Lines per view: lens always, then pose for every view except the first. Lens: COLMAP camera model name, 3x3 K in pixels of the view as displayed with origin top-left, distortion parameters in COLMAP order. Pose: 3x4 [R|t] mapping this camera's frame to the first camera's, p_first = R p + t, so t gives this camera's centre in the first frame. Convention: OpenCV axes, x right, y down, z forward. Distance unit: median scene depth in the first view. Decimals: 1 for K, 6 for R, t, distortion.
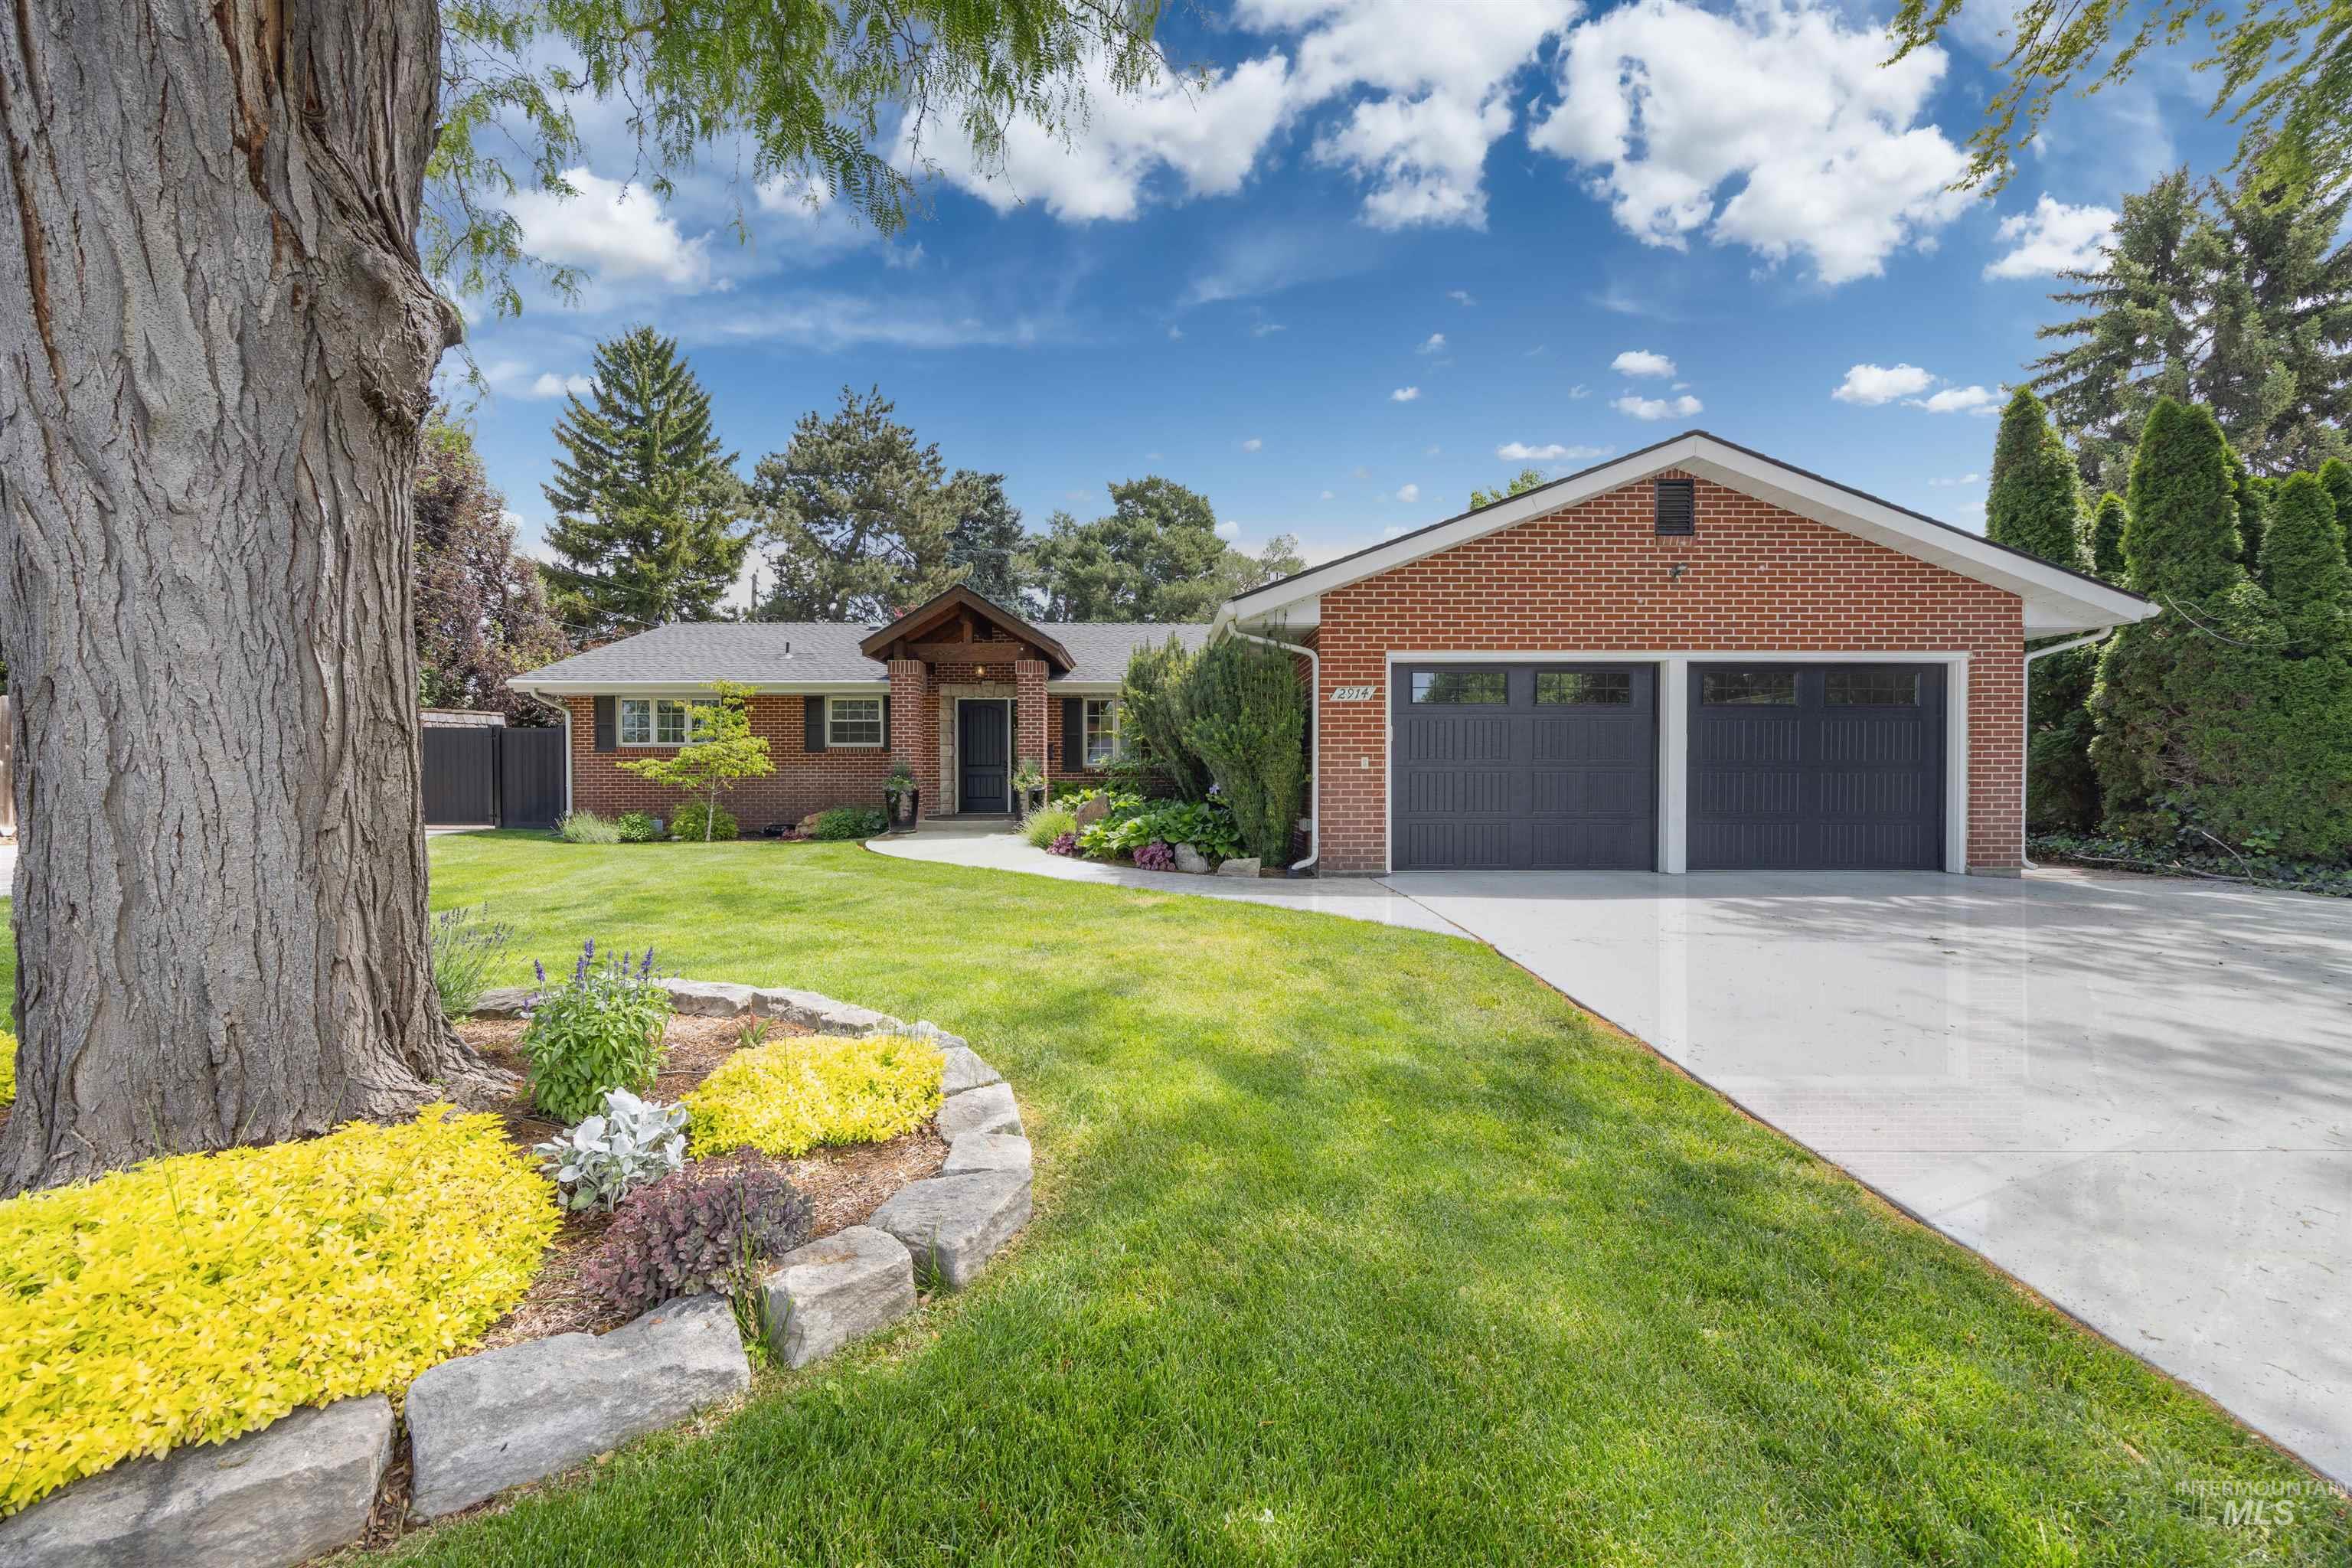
lens RADIAL K [[893.3, 0, 1172.9], [0, 893.3, 787.5], [0, 0, 1]] dist [0.000309, -0.000298]
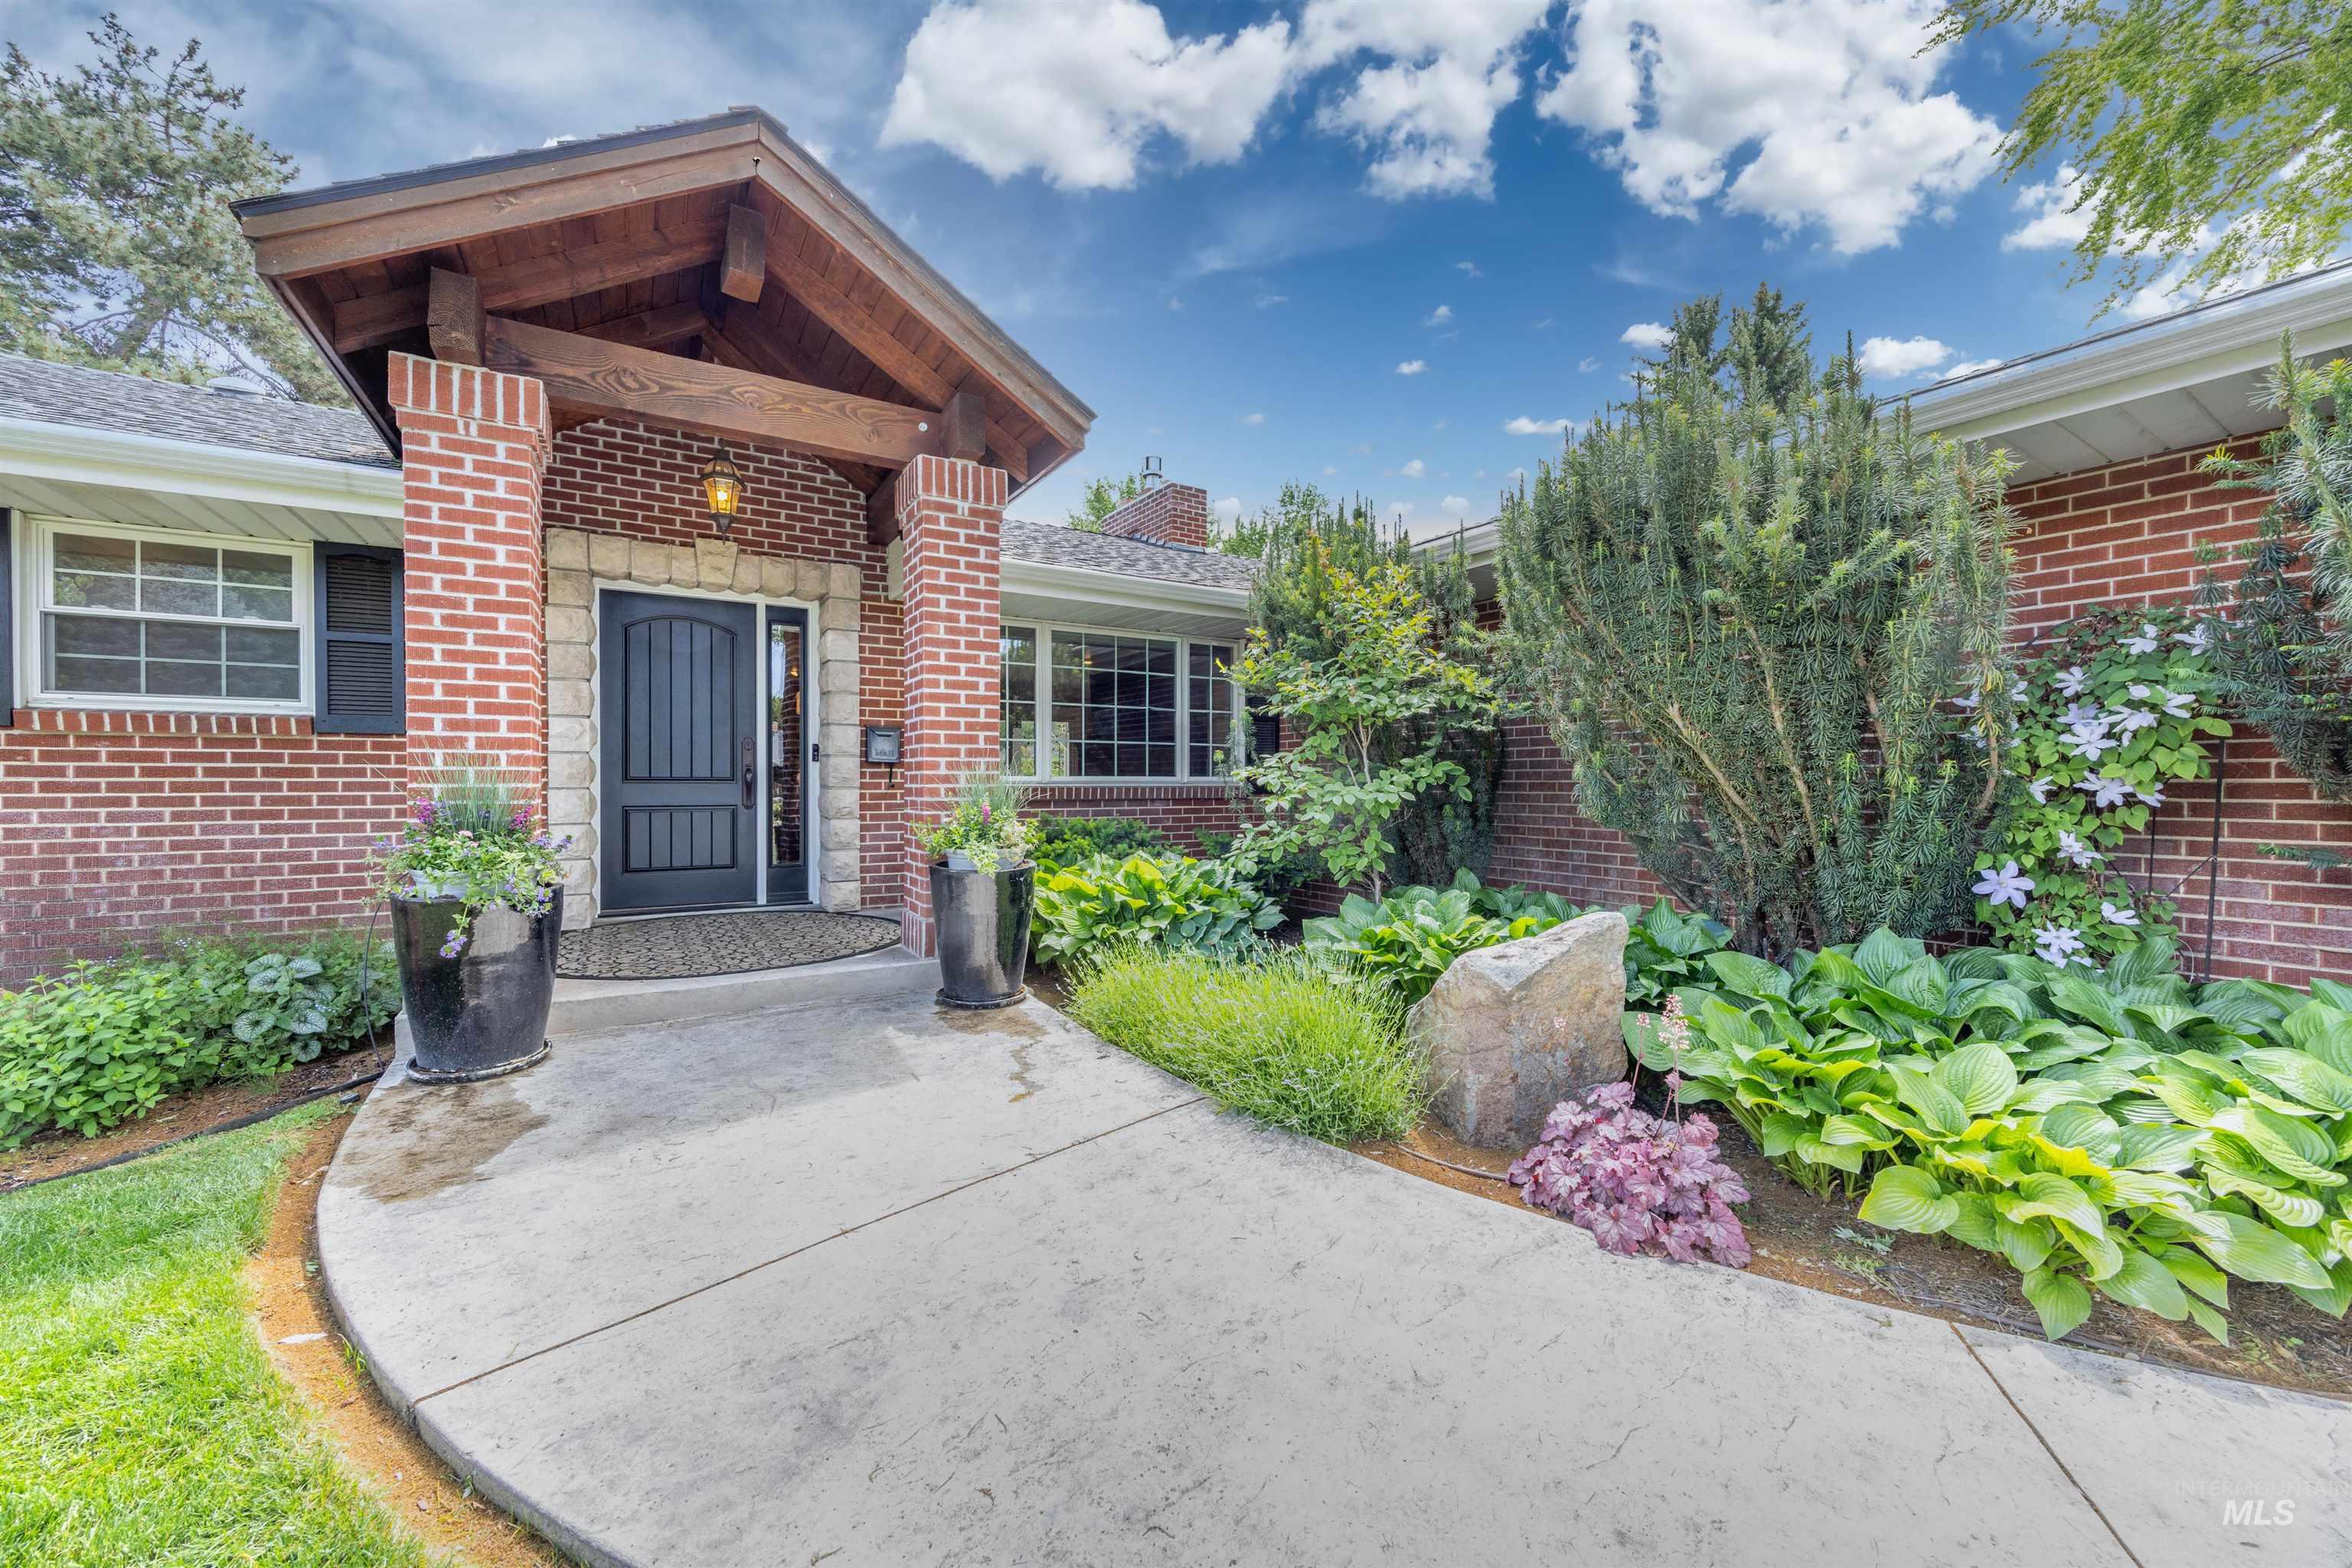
lens RADIAL K [[893.3, 0, 1172.9], [0, 893.3, 787.5], [0, 0, 1]] dist [0.000309, -0.000298]
pose [[0.865698, -0.000472, 0.500567, -0.238491], [0.001301, 0.999998, -0.001307, -0.022194], [-0.500565, 0.001783, 0.865697, 0.636199]]
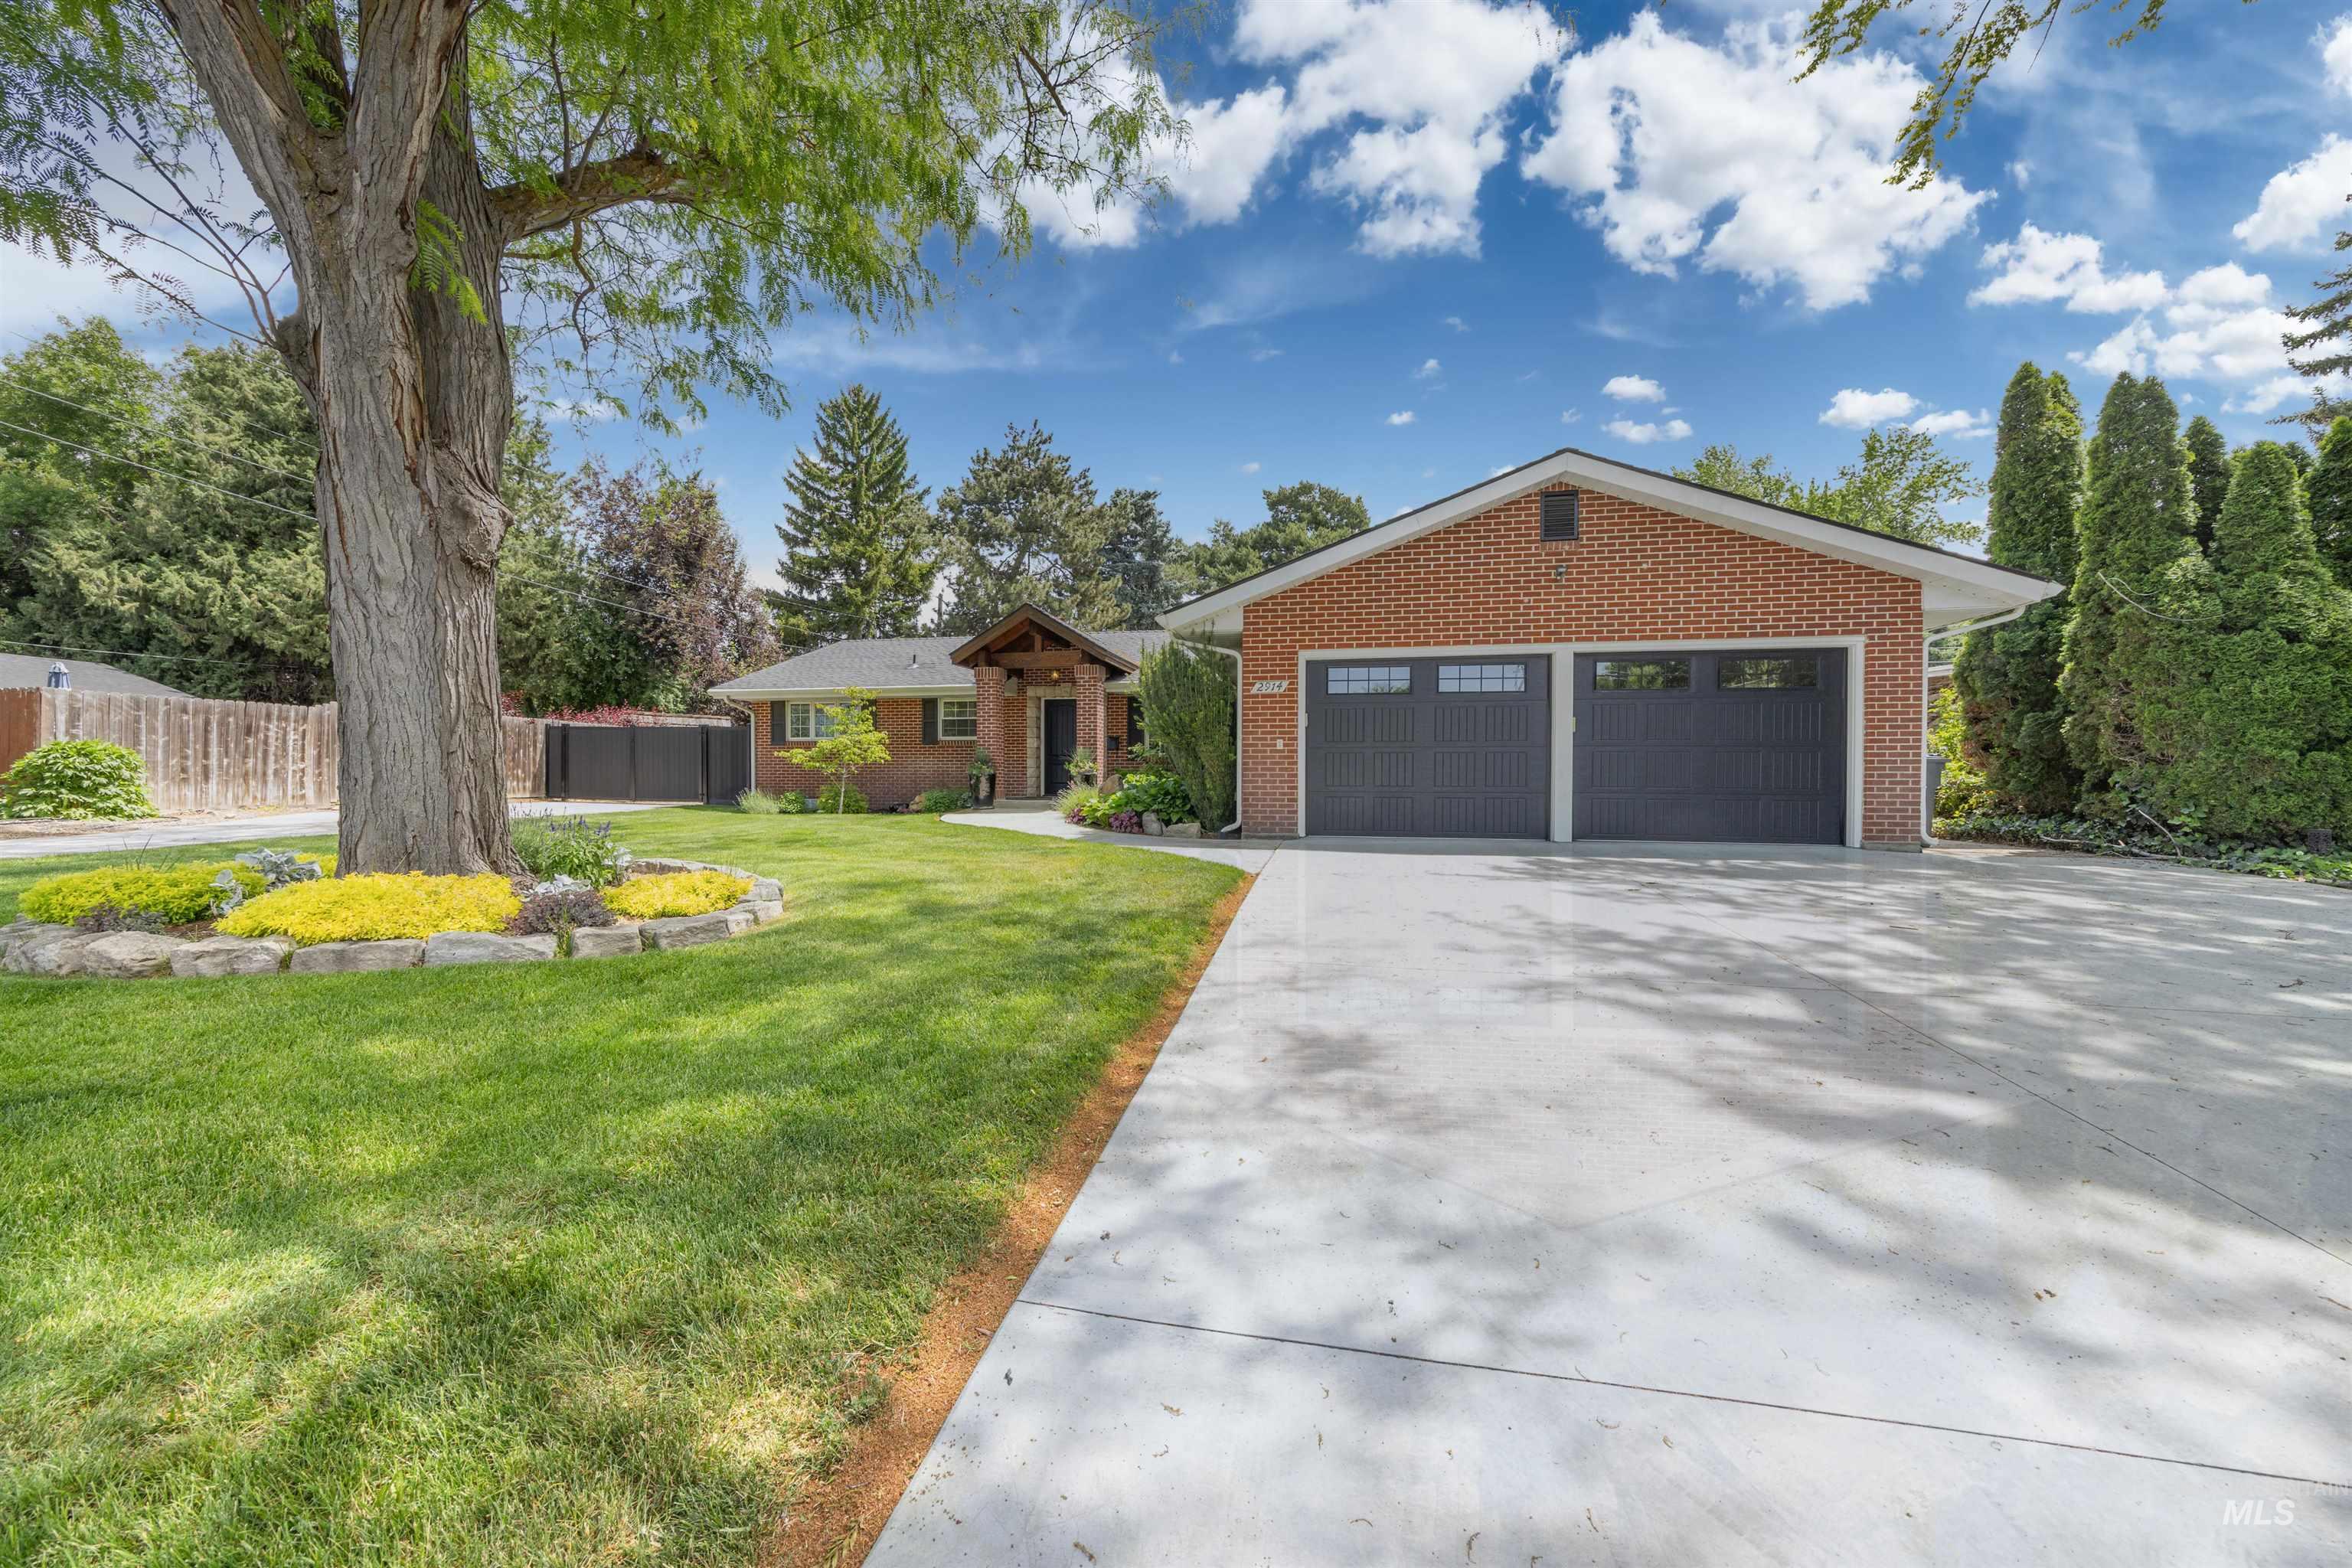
lens RADIAL K [[893.3, 0, 1172.9], [0, 893.3, 787.5], [0, 0, 1]] dist [0.000309, -0.000298]
pose [[0.975641, 0.005813, -0.219296, 0.197907], [-0.006218, 0.999980, -0.001156, 0.019270], [0.219285, 0.002492, 0.975658, -0.119261]]
